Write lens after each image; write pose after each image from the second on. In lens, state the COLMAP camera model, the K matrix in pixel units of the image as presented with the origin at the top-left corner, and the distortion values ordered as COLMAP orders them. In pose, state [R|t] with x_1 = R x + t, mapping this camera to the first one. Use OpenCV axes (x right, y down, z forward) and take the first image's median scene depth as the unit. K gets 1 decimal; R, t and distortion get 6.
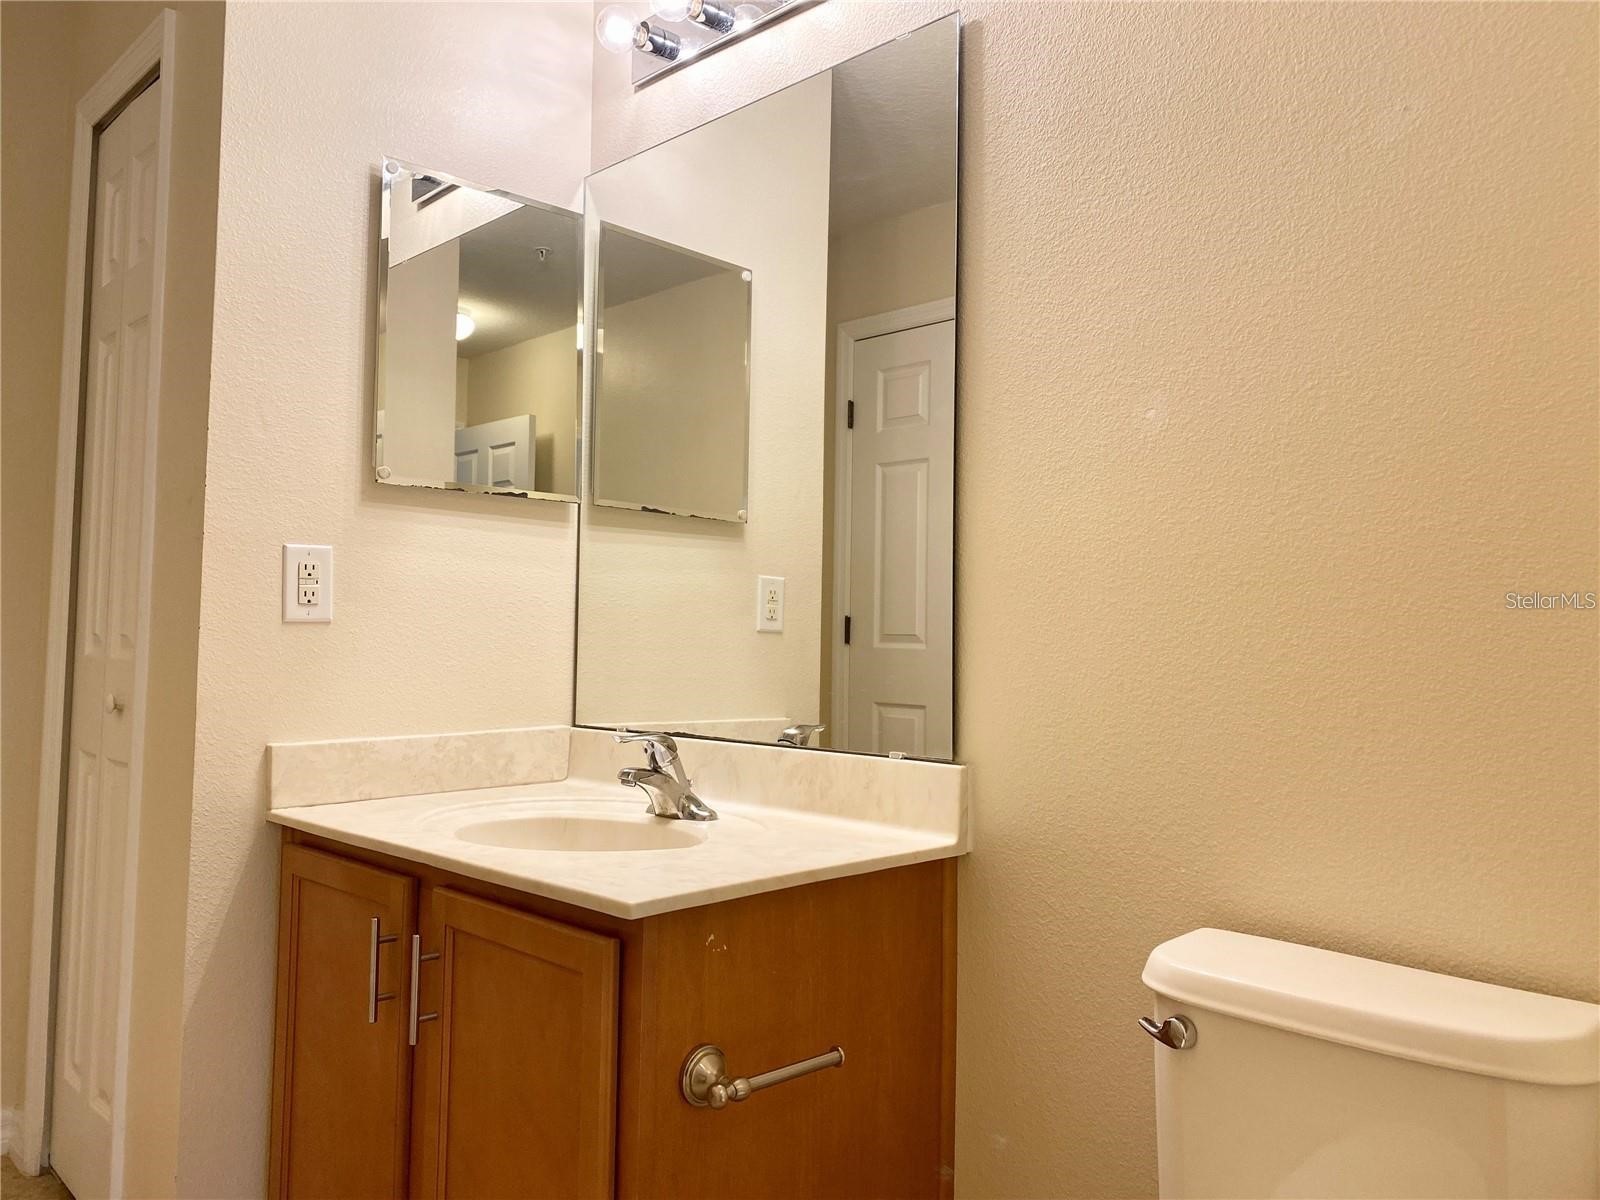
lens RADIAL K [[1230.1, 0, 807.1], [0, 1230.1, 587.1], [0, 0, 1]] dist [0.003708, -0.006363]
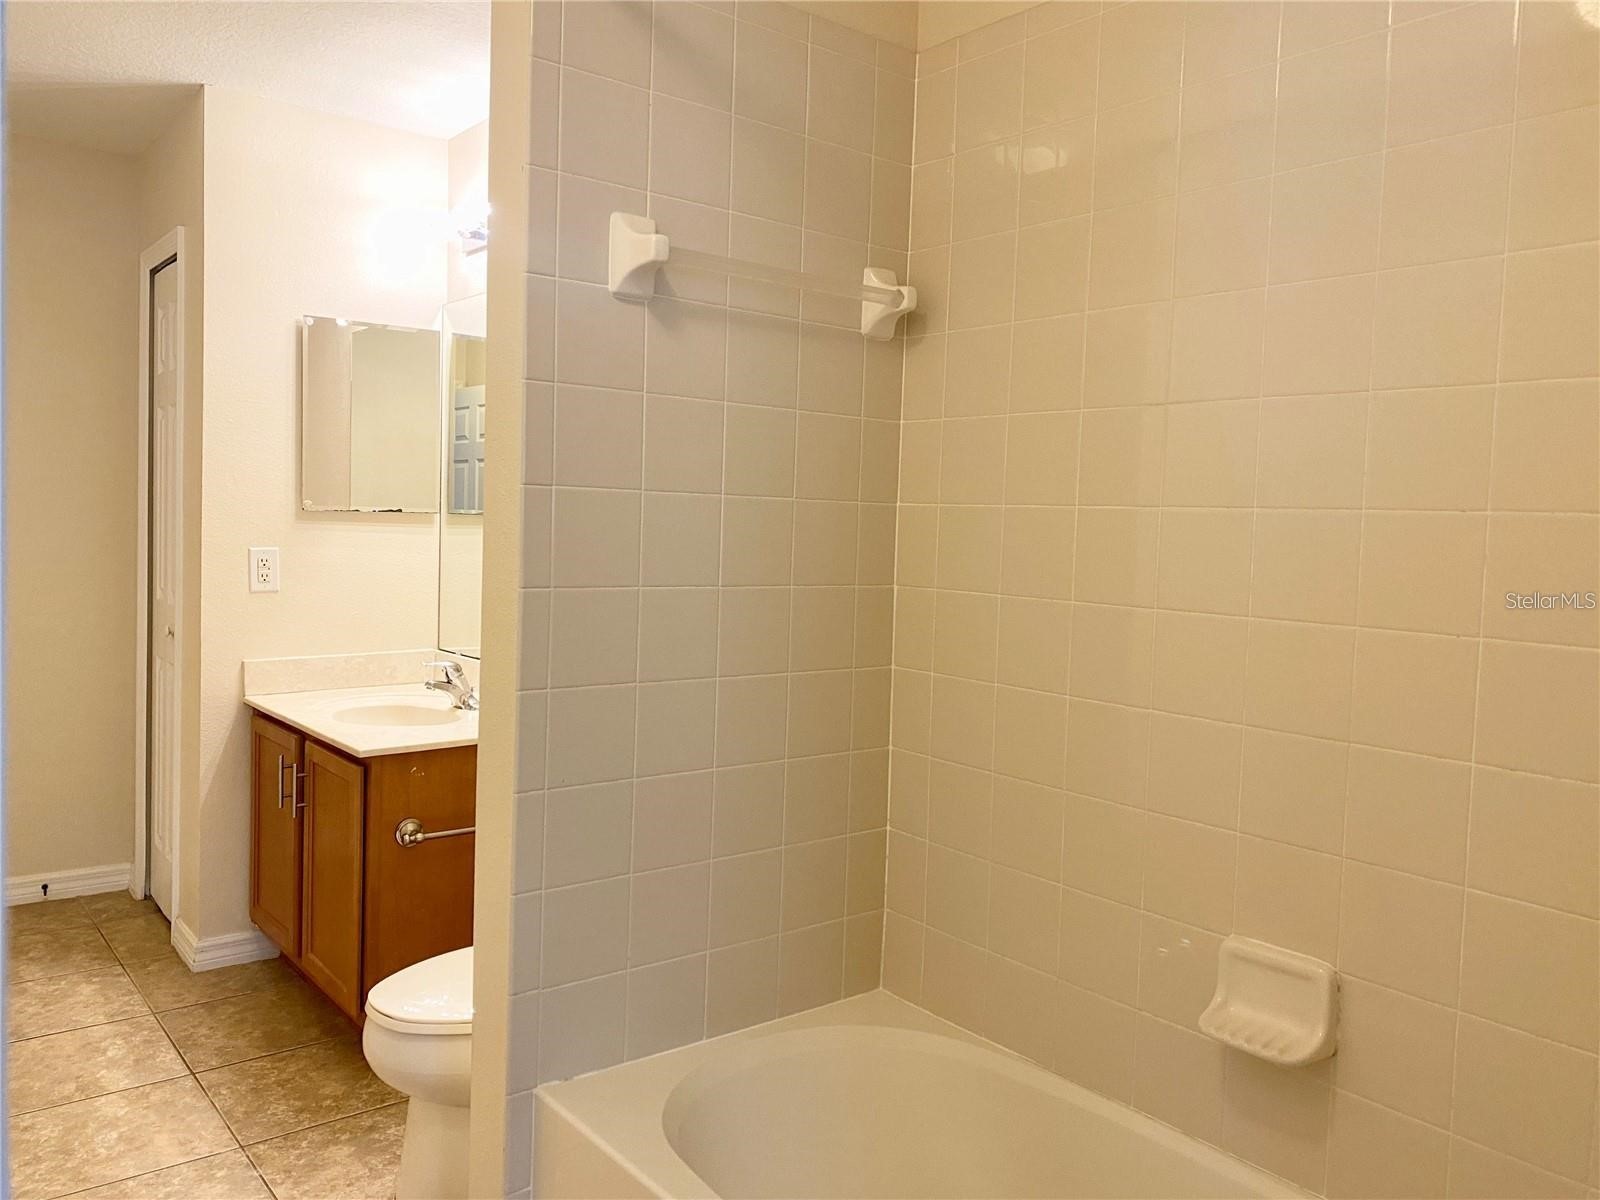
lens RADIAL K [[1216.0, 0, 800.0], [0, 1216.0, 600.0], [0, 0, 1]] dist [0.005873, 0.000037]
pose [[0.994166, 0.026393, -0.104578, 0.540516], [-0.015382, 0.994381, 0.104733, -0.154079], [0.106755, -0.102513, 0.988987, -0.645601]]
